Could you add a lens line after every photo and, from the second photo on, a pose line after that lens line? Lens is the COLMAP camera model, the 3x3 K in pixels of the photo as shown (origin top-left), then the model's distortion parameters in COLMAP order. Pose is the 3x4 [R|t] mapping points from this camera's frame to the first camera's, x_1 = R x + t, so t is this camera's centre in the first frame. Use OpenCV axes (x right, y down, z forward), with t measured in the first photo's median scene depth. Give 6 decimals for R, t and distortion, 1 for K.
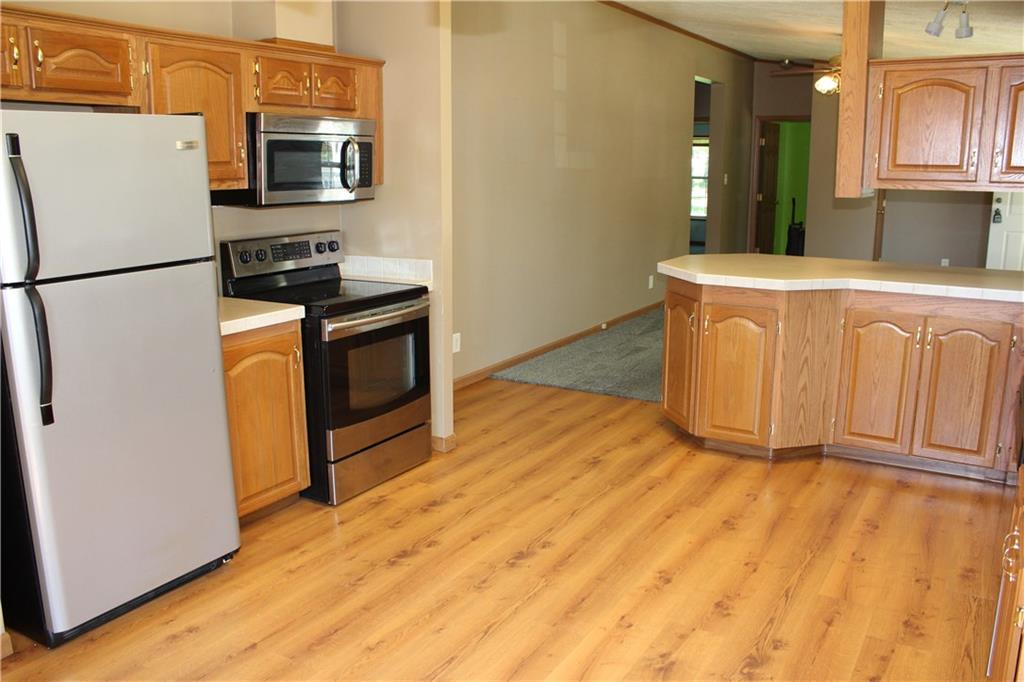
lens RADIAL K [[847.1, 0, 512.0], [0, 847.1, 341.0], [0, 0, 1]] dist [-0.107094, 0.014334]
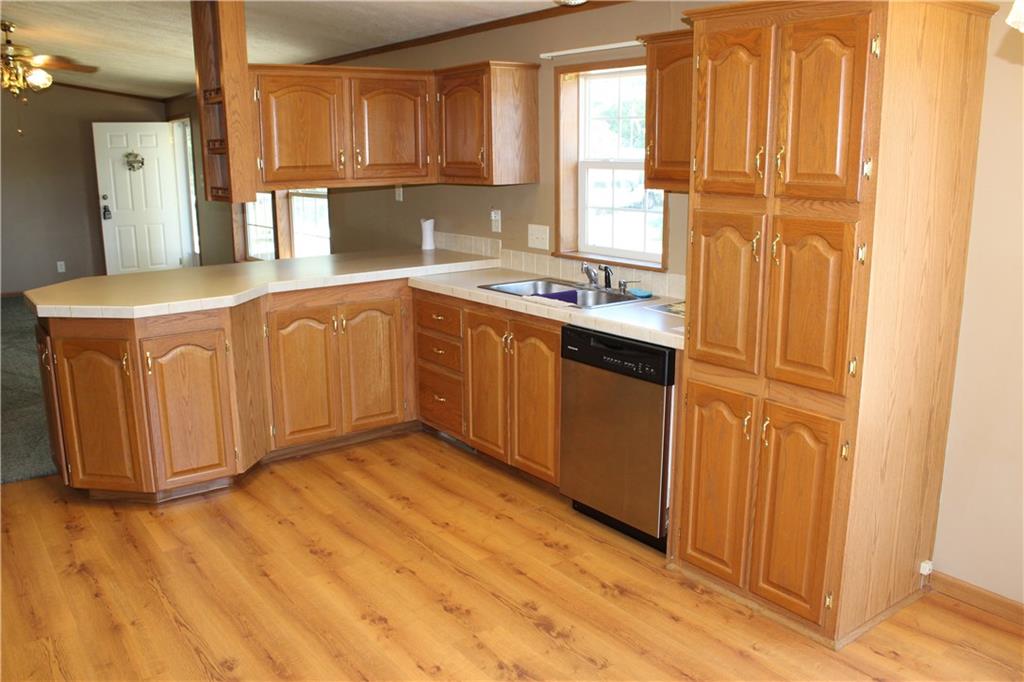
lens RADIAL K [[847.1, 0, 512.0], [0, 847.1, 341.0], [0, 0, 1]] dist [-0.107094, 0.014334]
pose [[0.386740, -0.205021, 0.899110, -0.419896], [0.199987, 0.970417, 0.135259, -0.089770], [-0.900243, 0.127500, 0.416301, 0.344173]]
